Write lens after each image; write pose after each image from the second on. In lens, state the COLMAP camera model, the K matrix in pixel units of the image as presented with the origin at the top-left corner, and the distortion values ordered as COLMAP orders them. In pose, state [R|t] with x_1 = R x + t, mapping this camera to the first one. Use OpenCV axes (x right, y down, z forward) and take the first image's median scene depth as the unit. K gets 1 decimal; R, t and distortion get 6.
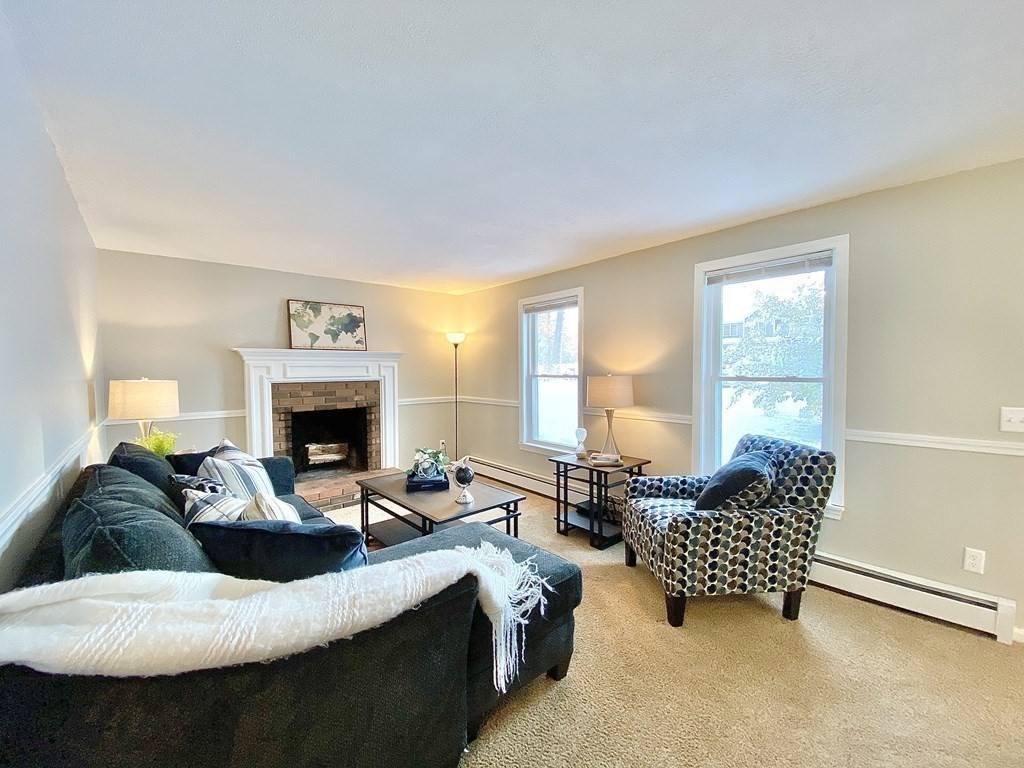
lens RADIAL K [[414.8, 0, 512.0], [0, 414.8, 384.0], [0, 0, 1]] dist [0.035471, -0.028473]
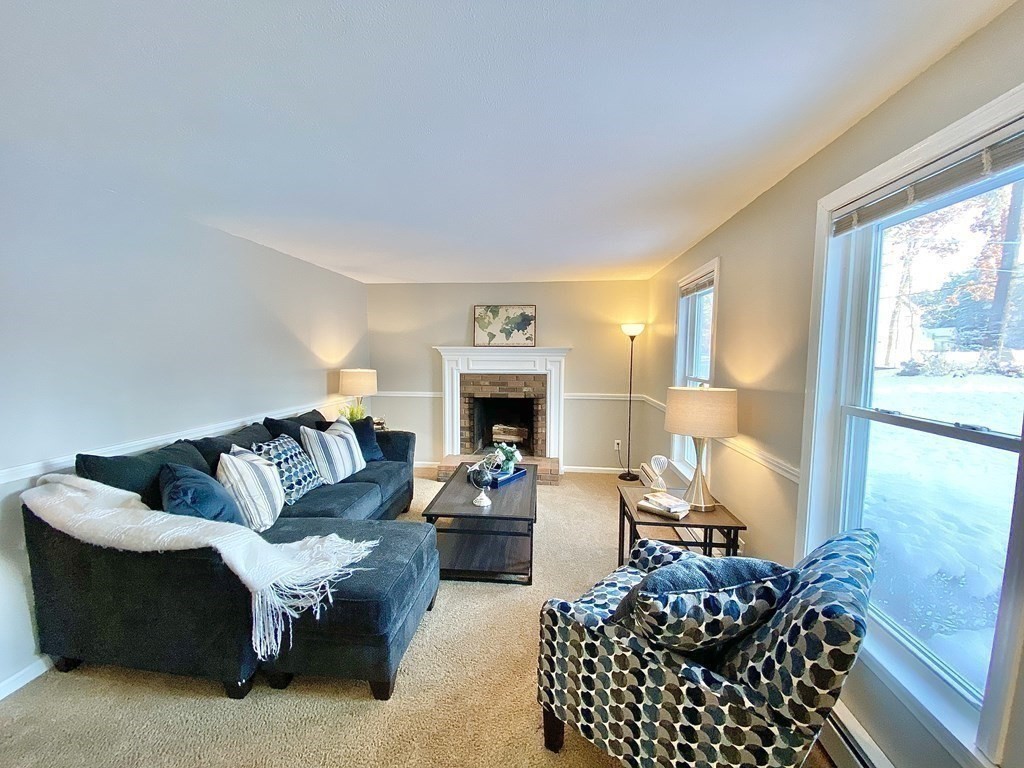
lens RADIAL K [[414.8, 0, 512.0], [0, 414.8, 384.0], [0, 0, 1]] dist [0.035471, -0.028473]
pose [[0.680684, 0.066321, -0.729569, 0.427556], [-0.033663, 0.997673, 0.059286, -0.047070], [0.731803, -0.015795, 0.681333, 0.239243]]
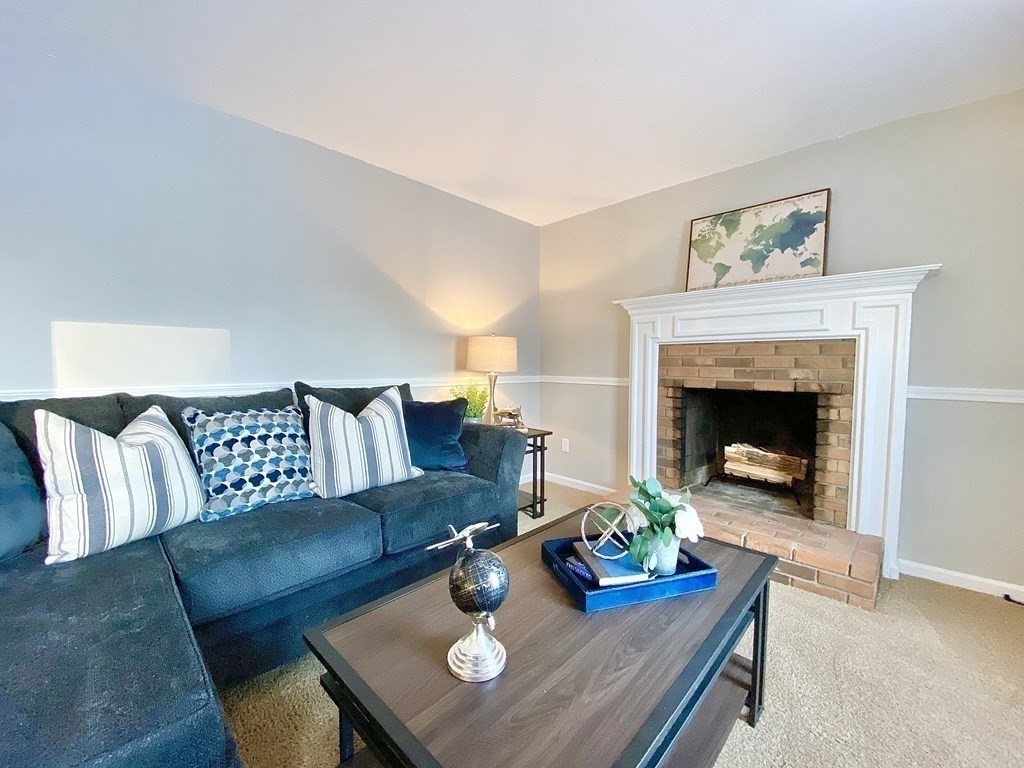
lens RADIAL K [[414.8, 0, 512.0], [0, 414.8, 384.0], [0, 0, 1]] dist [0.035471, -0.028473]
pose [[0.081702, 0.056200, -0.995071, 0.123222], [-0.042200, 0.997709, 0.052884, 0.036353], [0.995763, 0.037671, 0.083886, 0.641944]]
